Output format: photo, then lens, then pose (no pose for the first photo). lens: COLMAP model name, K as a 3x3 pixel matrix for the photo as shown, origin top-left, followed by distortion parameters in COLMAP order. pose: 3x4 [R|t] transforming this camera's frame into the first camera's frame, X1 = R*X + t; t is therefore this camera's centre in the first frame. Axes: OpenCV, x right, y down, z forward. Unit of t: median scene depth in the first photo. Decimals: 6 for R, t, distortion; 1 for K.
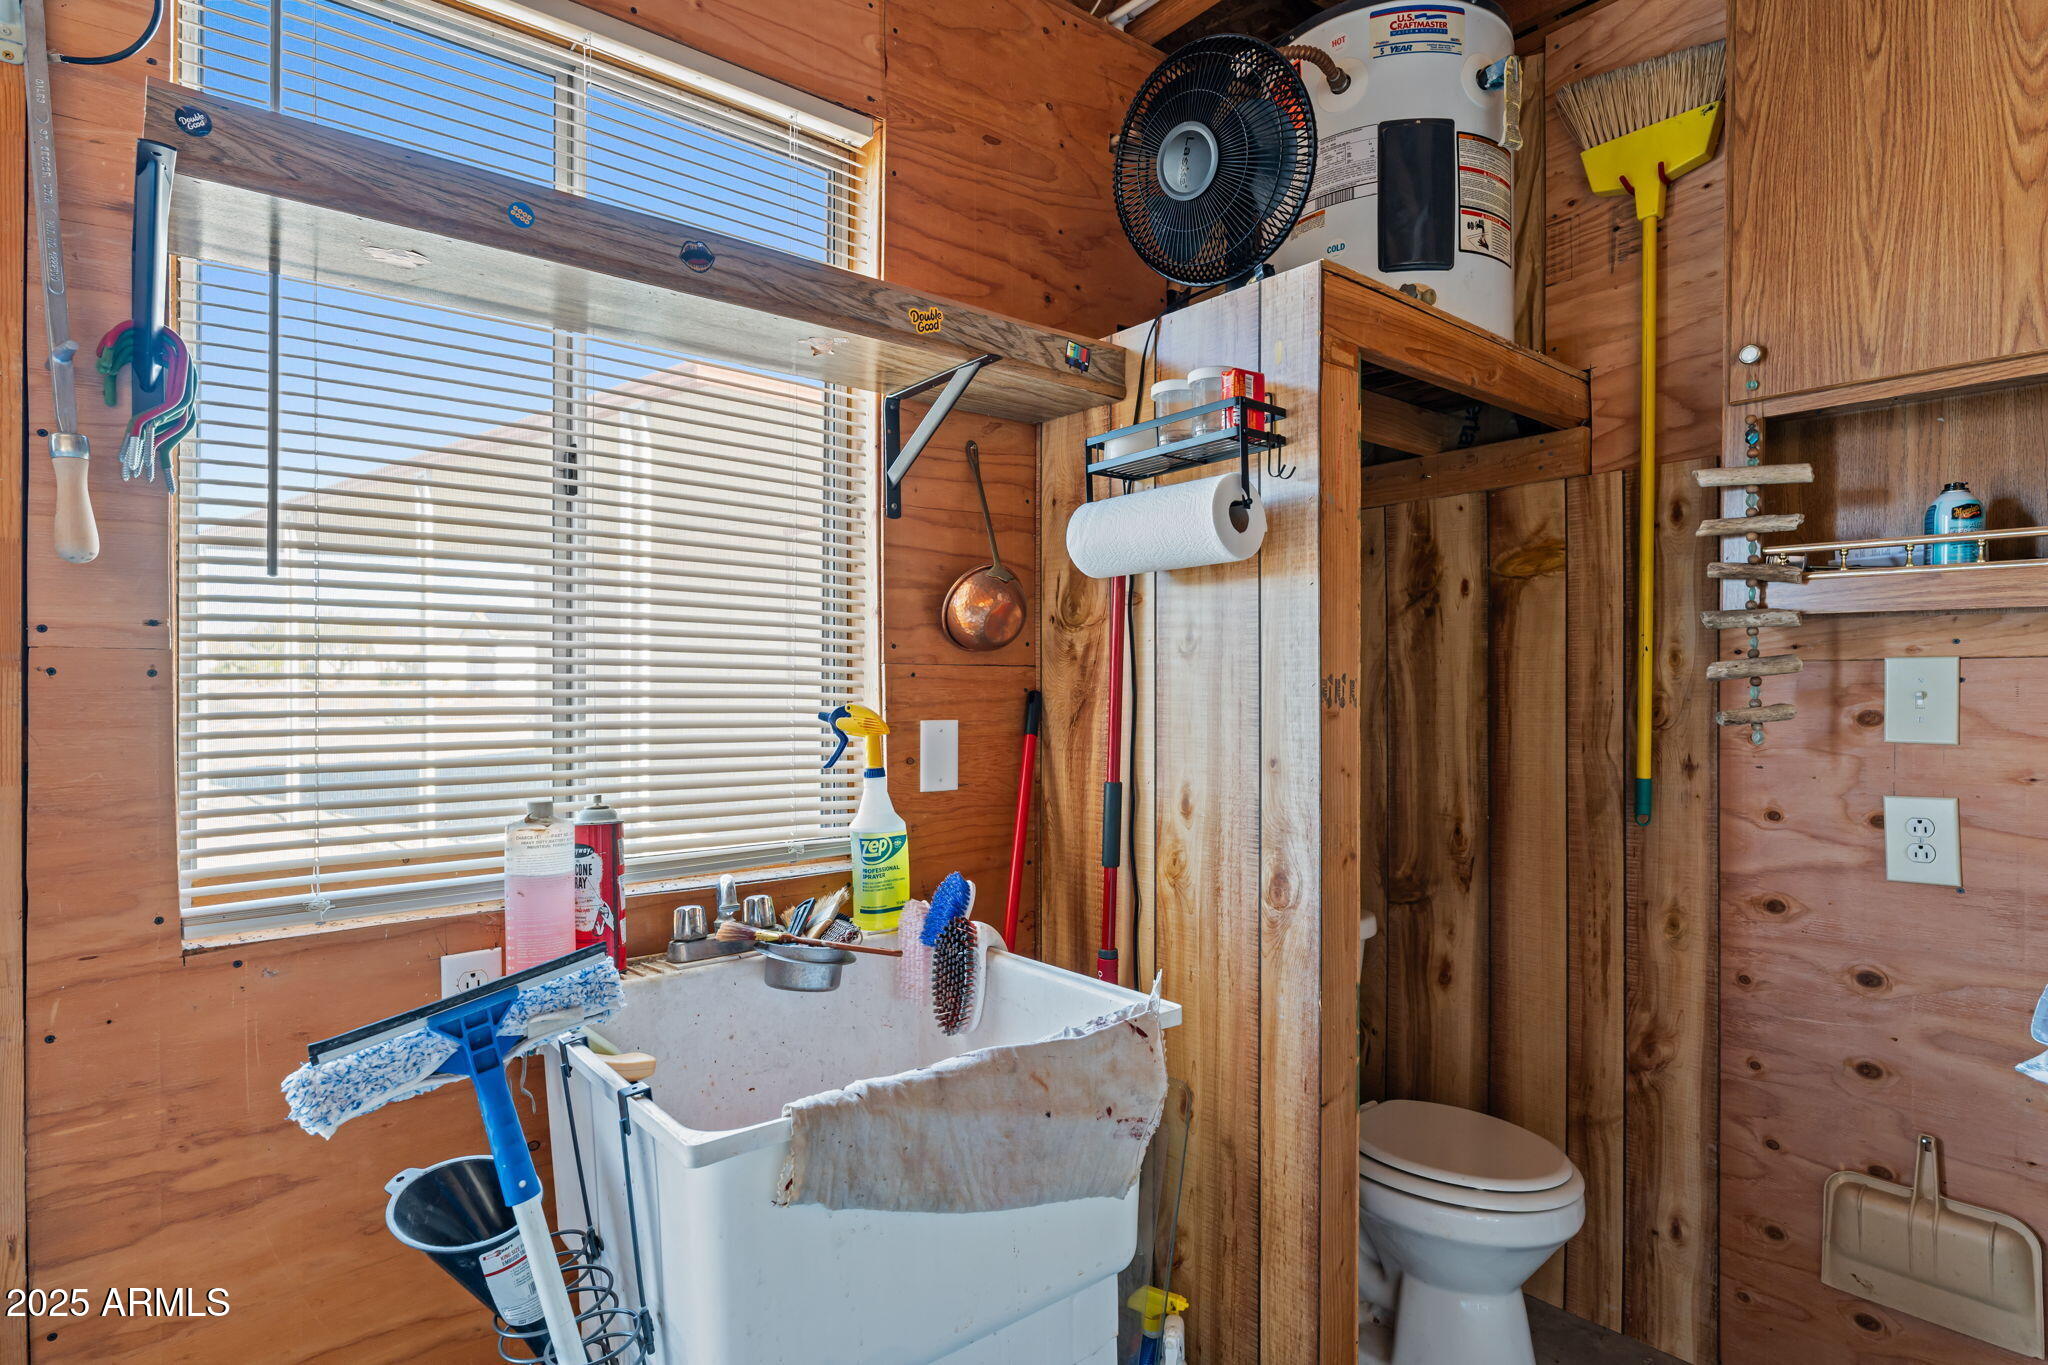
lens RADIAL K [[1064.6, 0, 1019.4], [0, 1064.6, 687.0], [0, 0, 1]] dist [-0.004832, -0.000445]
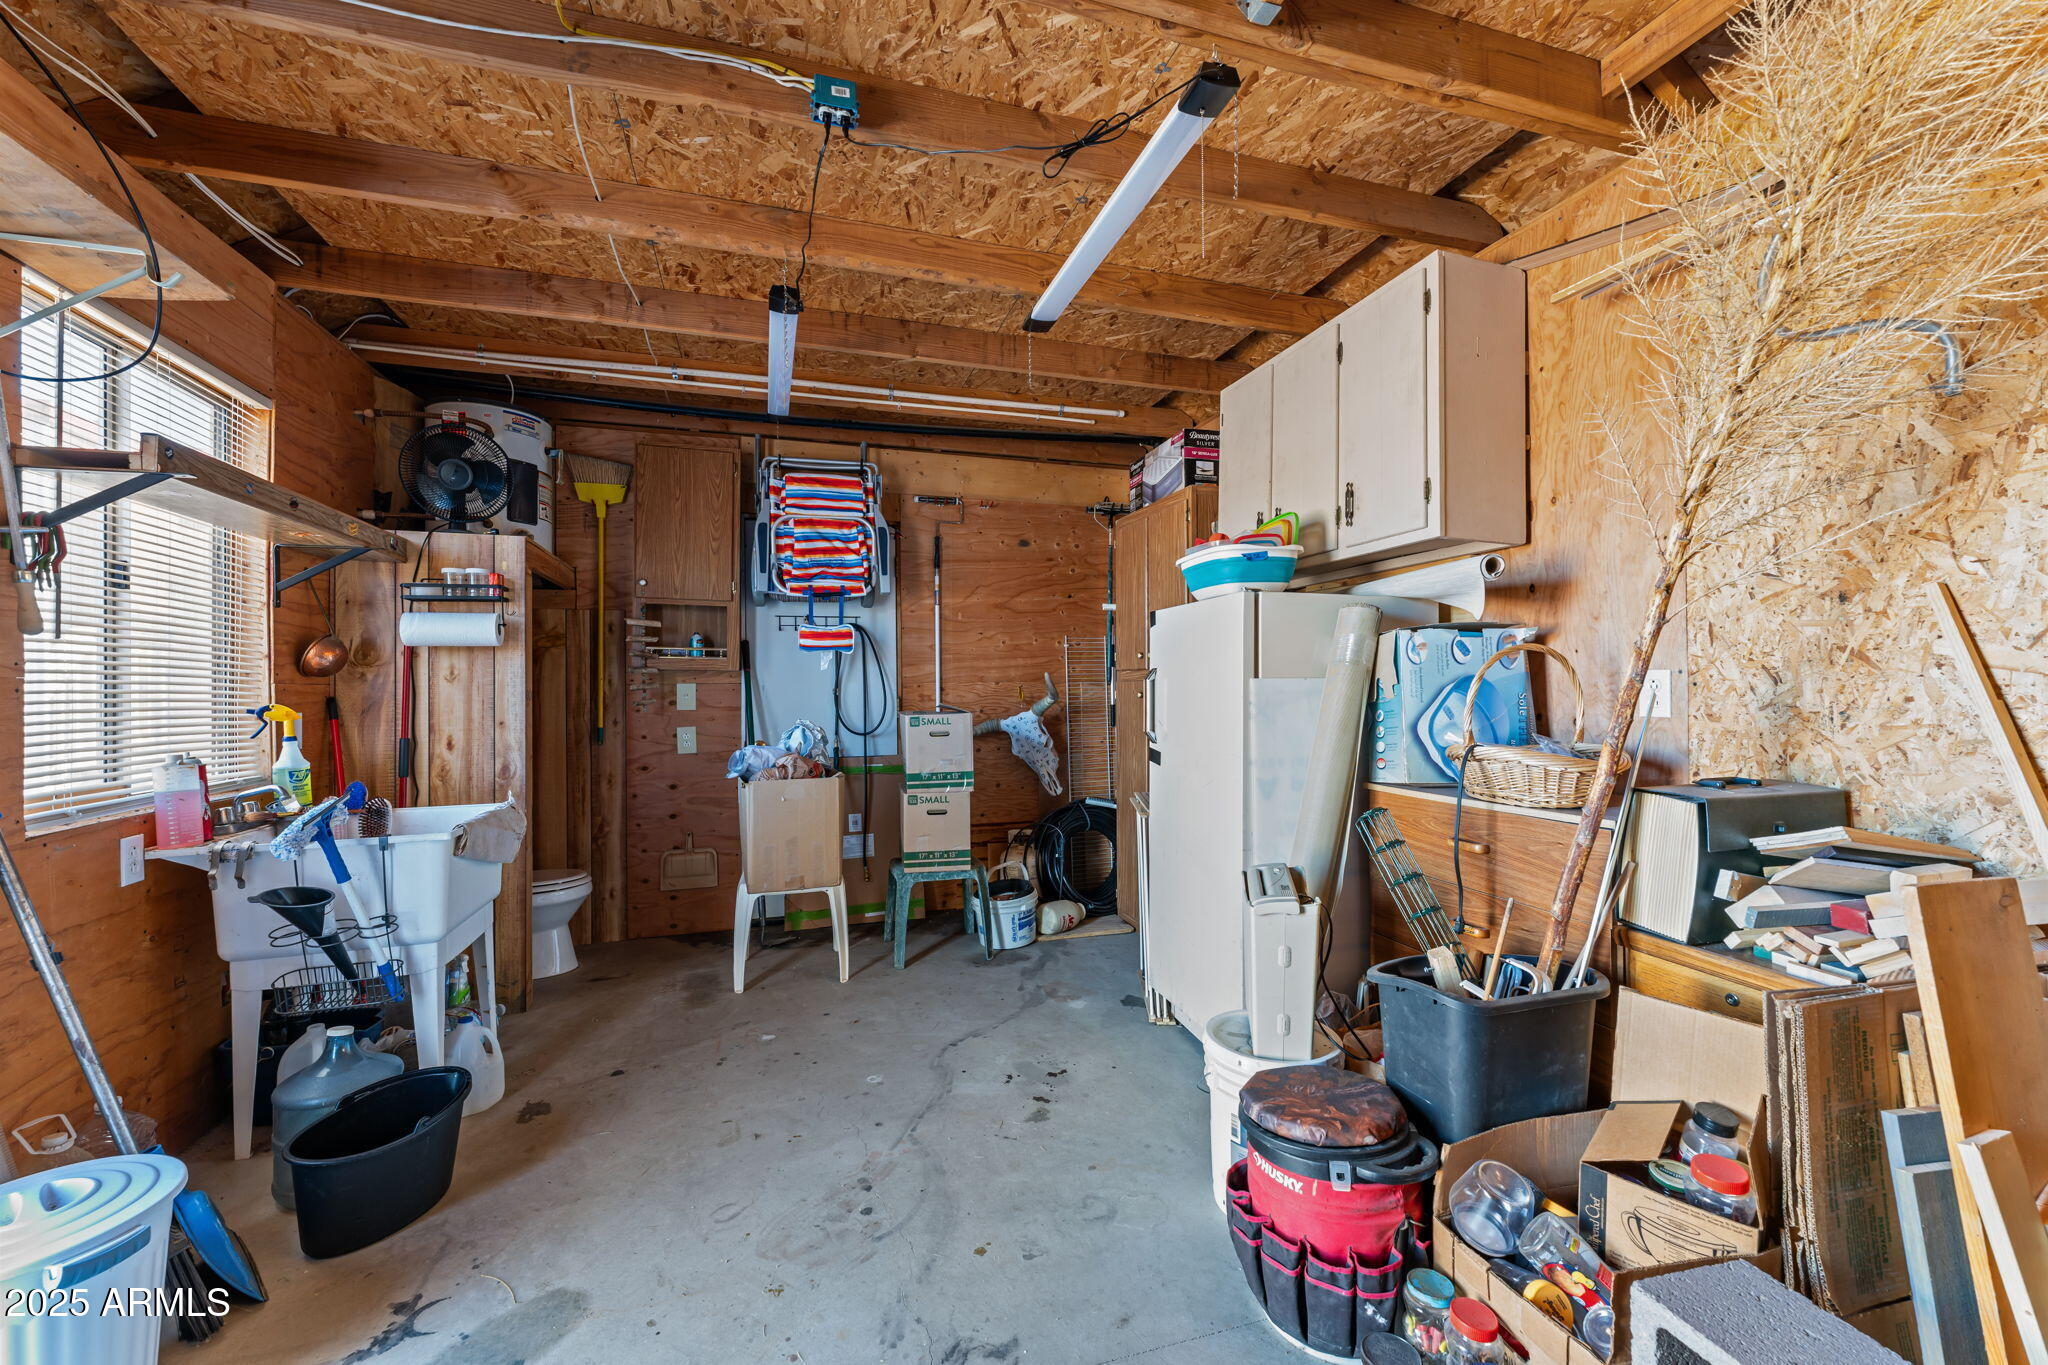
lens RADIAL K [[849.3, 0, 1021.6], [0, 849.3, 684.4], [0, 0, 1]] dist [-0.000833, -0.000037]
pose [[0.378625, 0.003296, 0.925544, -1.047209], [0.007160, 0.999953, -0.006491, -0.000894], [-0.925523, 0.009085, 0.378584, -0.834891]]
